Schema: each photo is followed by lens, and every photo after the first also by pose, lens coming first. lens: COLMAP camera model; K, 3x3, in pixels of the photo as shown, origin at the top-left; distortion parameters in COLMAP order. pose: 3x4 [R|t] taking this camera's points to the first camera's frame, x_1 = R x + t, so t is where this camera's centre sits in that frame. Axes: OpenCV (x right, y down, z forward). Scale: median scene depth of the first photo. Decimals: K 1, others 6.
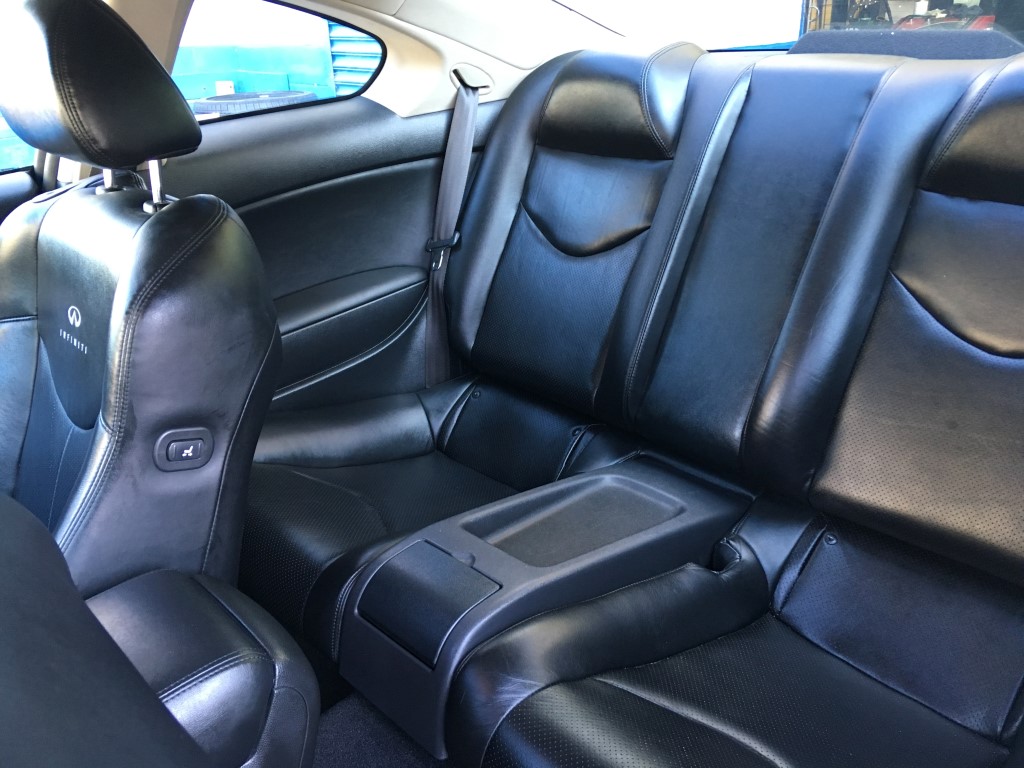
lens RADIAL K [[867.4, 0, 512.0], [0, 867.4, 384.0], [0, 0, 1]] dist [0.118390, -0.174116]
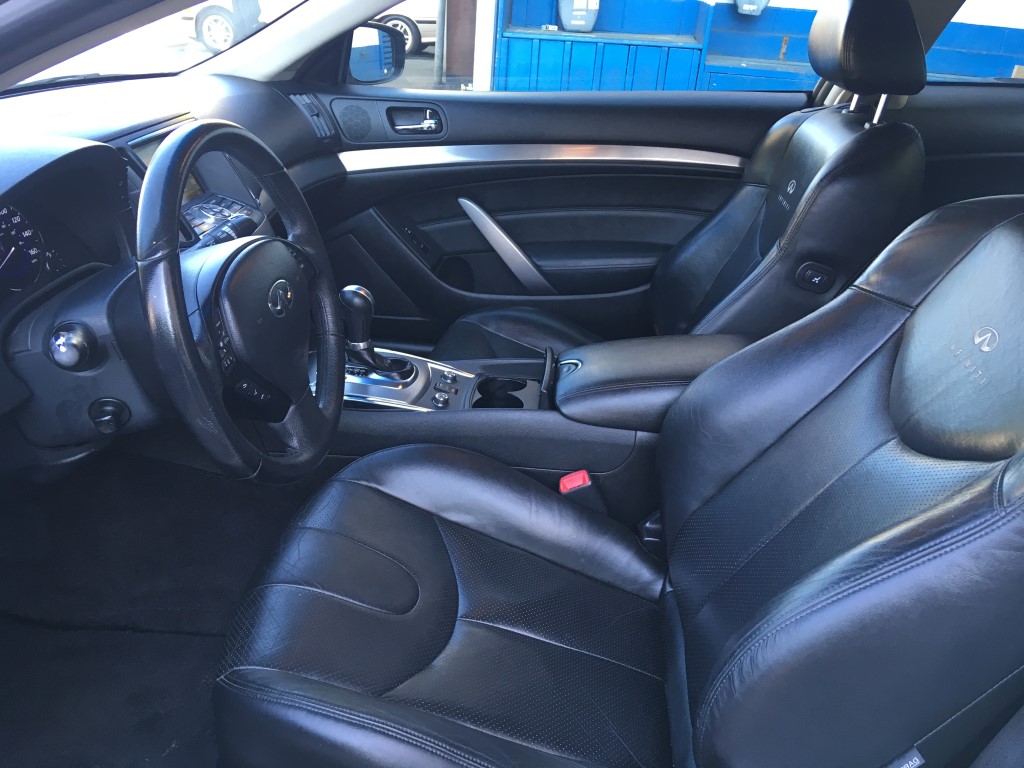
lens RADIAL K [[867.4, 0, 512.0], [0, 867.4, 384.0], [0, 0, 1]] dist [0.118390, -0.174116]
pose [[0.672663, 0.397148, -0.624338, 0.272159], [-0.373555, 0.910608, 0.176778, 0.147492], [0.638733, 0.114313, 0.760889, -0.440506]]
